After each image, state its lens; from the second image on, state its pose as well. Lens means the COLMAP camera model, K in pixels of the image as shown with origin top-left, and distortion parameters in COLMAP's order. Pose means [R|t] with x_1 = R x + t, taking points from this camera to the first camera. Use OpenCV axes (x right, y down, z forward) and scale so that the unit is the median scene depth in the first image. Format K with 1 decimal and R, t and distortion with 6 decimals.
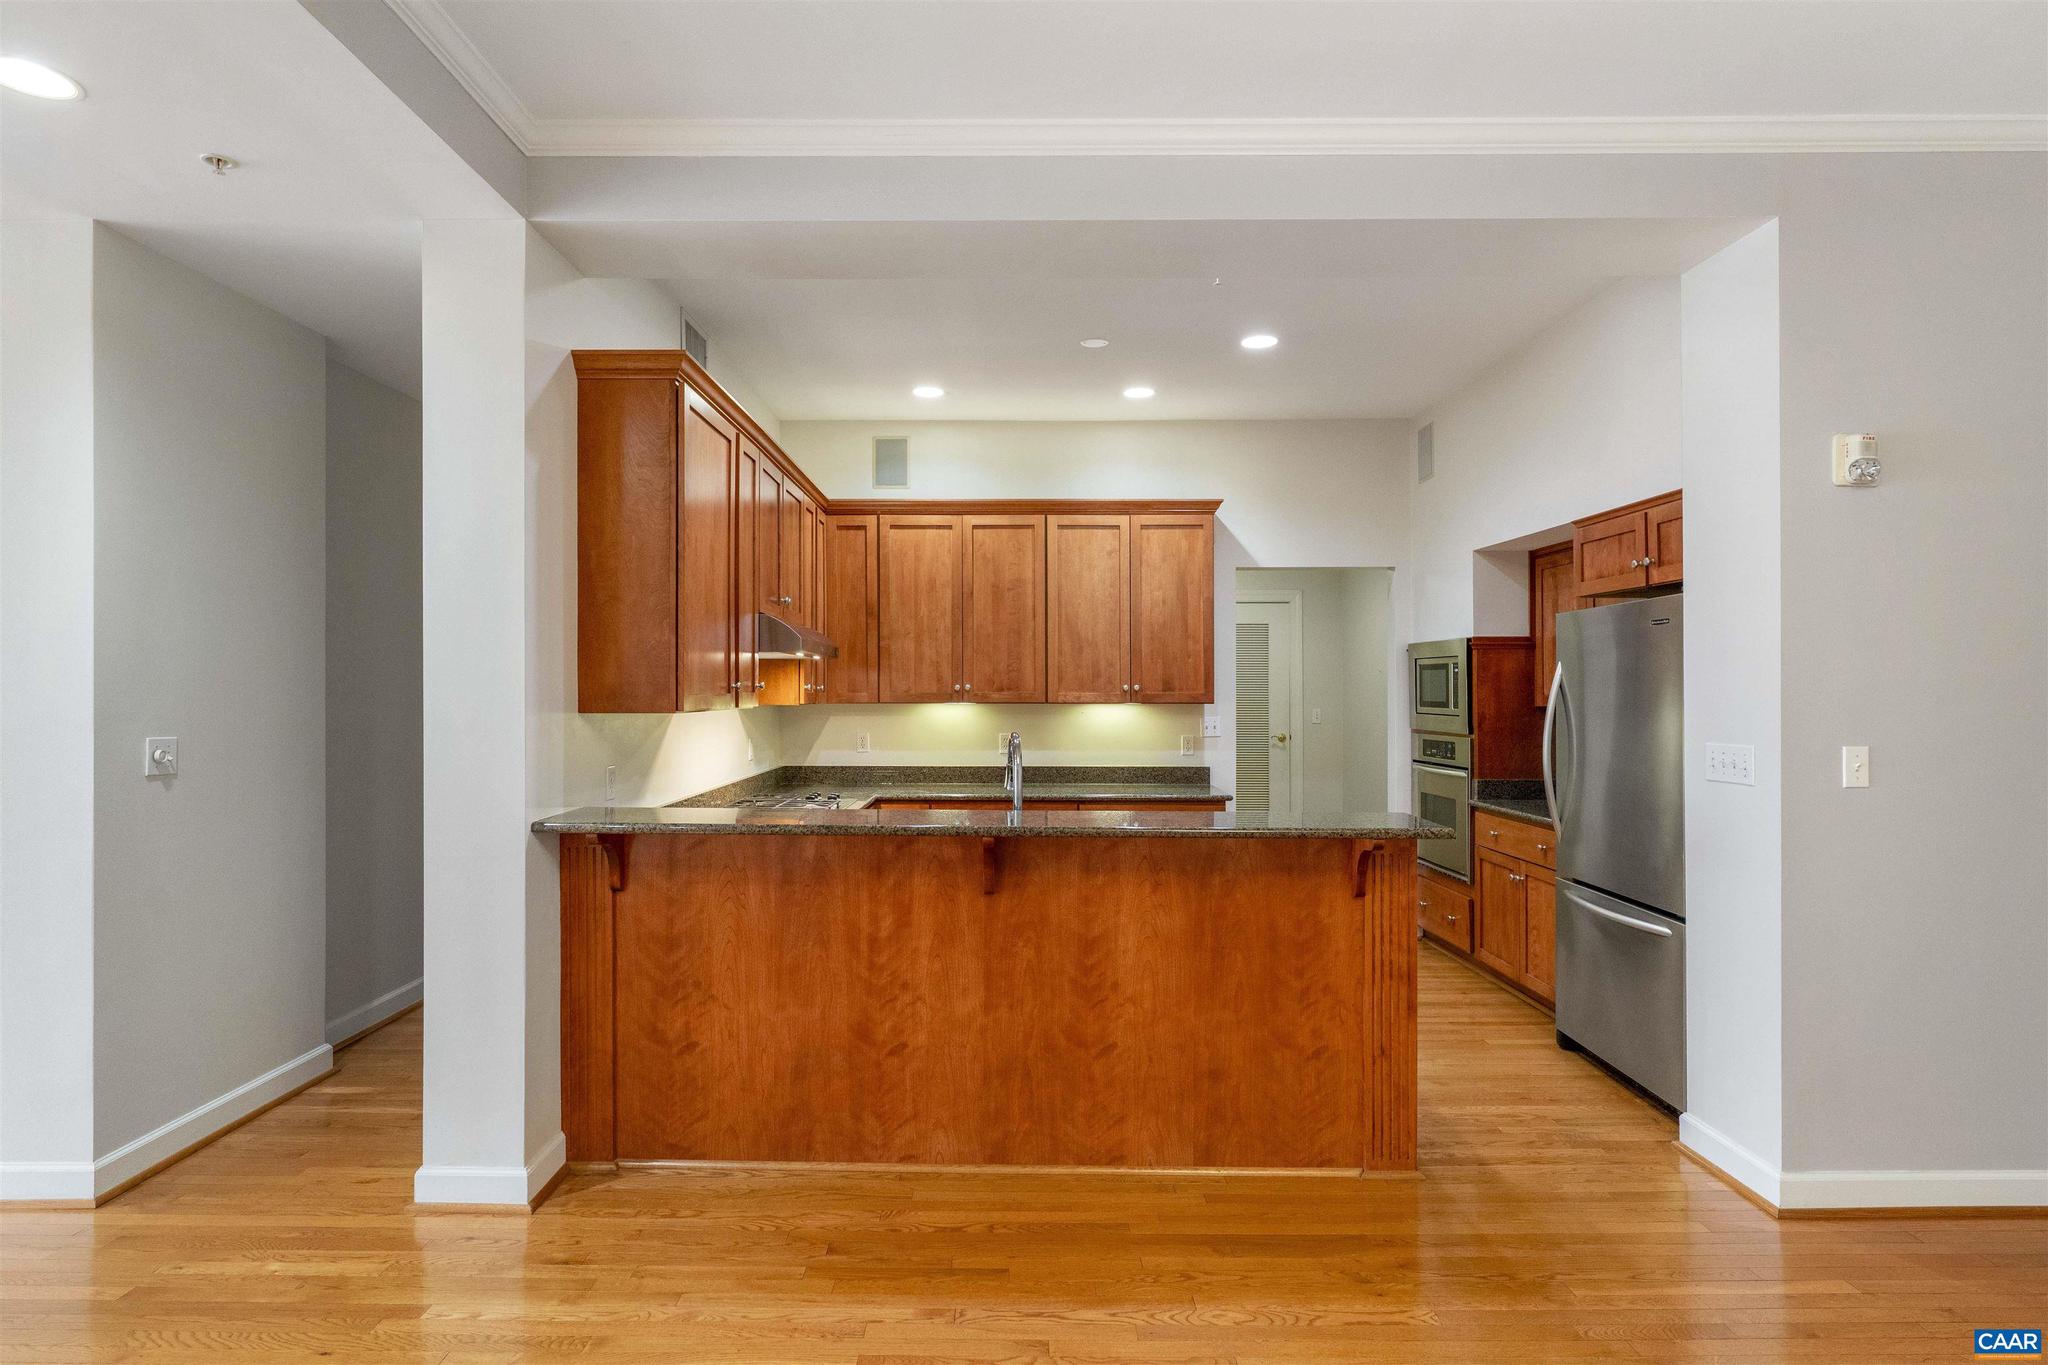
lens RADIAL K [[1056.7, 0, 1006.4], [0, 1056.7, 676.9], [0, 0, 1]] dist [-0.002480, -0.001719]
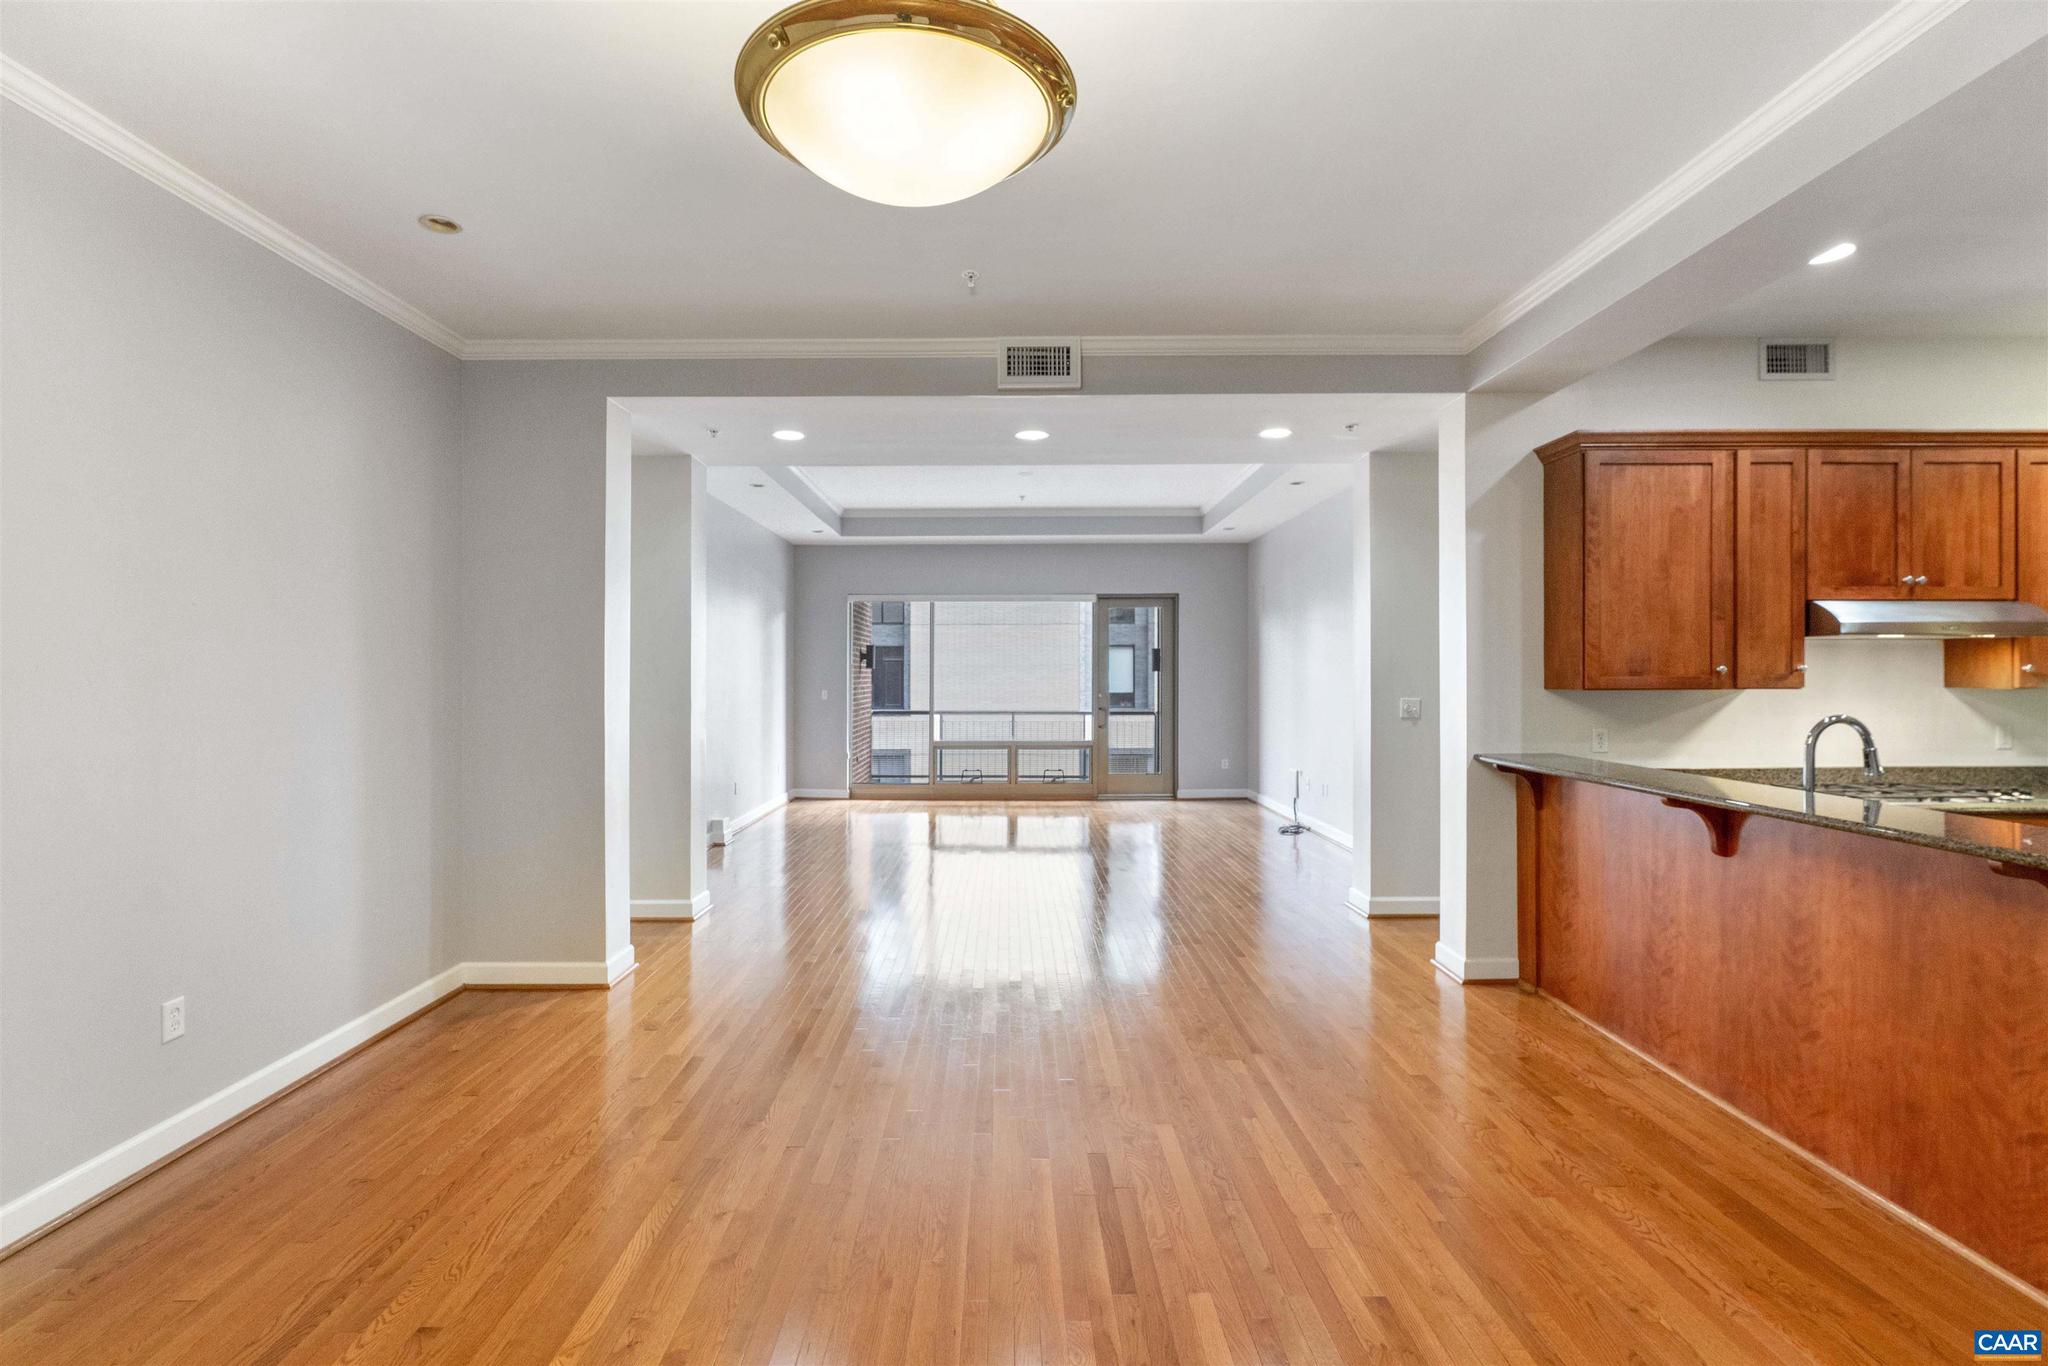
lens RADIAL K [[978.7, 0, 1019.4], [0, 978.7, 657.2], [0, 0, 1]] dist [-0.001057, -0.000005]
pose [[0.016464, -0.019501, -0.999674, 0.999636], [0.015976, 0.999687, -0.019238, 0.004441], [0.999737, -0.015654, 0.016770, 0.247499]]
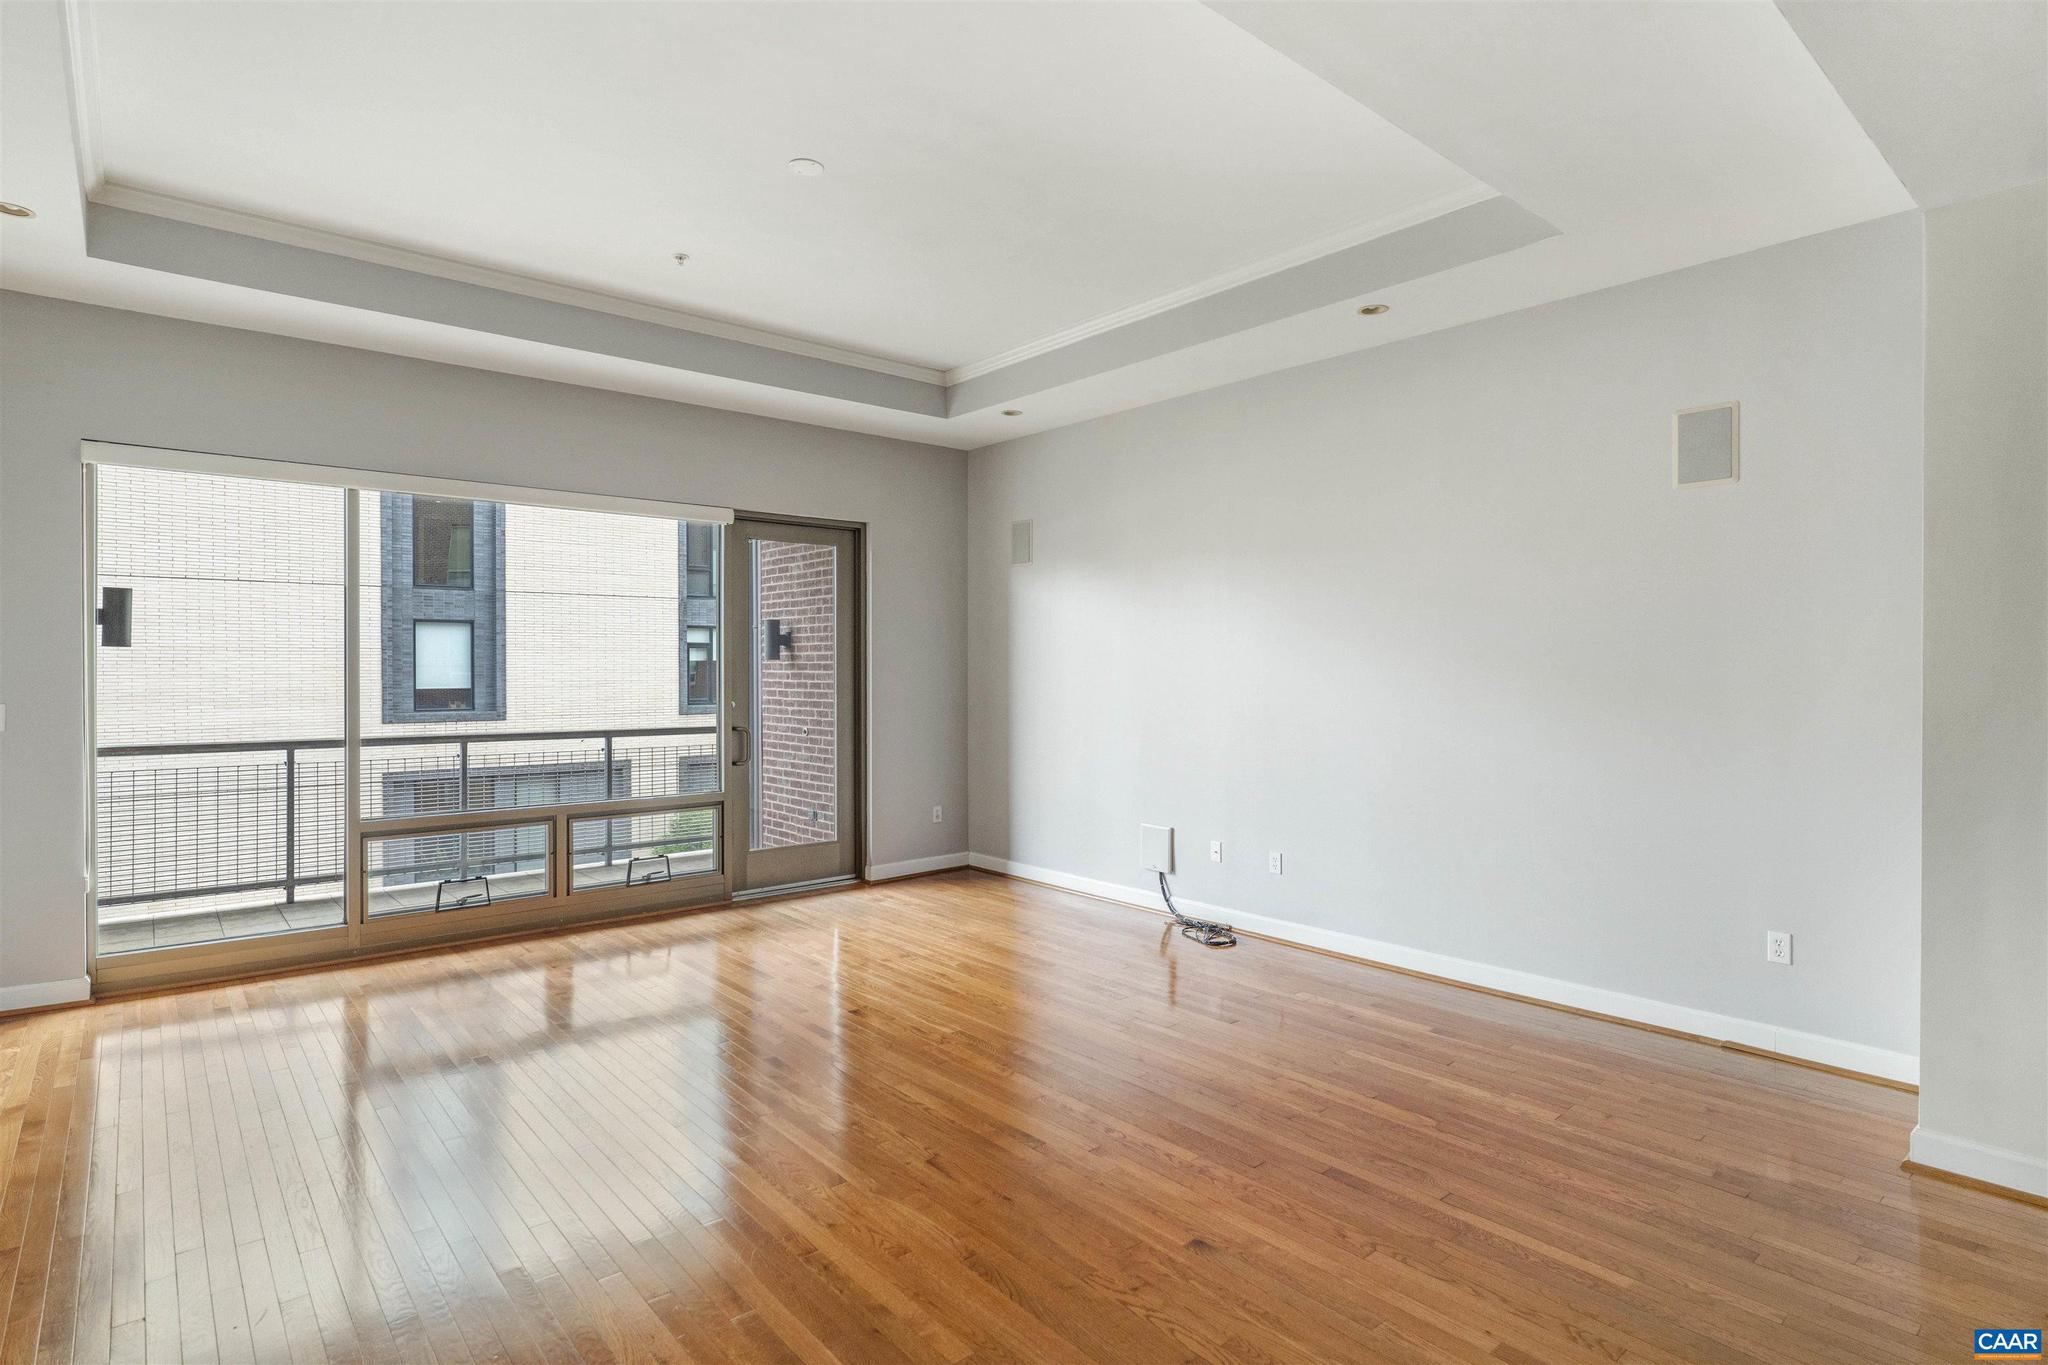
lens RADIAL K [[1012.3, 0, 1024.6], [0, 1012.3, 664.1], [0, 0, 1]] dist [-0.009871, 0.000221]
pose [[0.663403, 0.000944, -0.748262, -0.775562], [0.007814, 0.999936, 0.008190, -0.008404], [0.748222, -0.011280, 0.663353, -0.274019]]
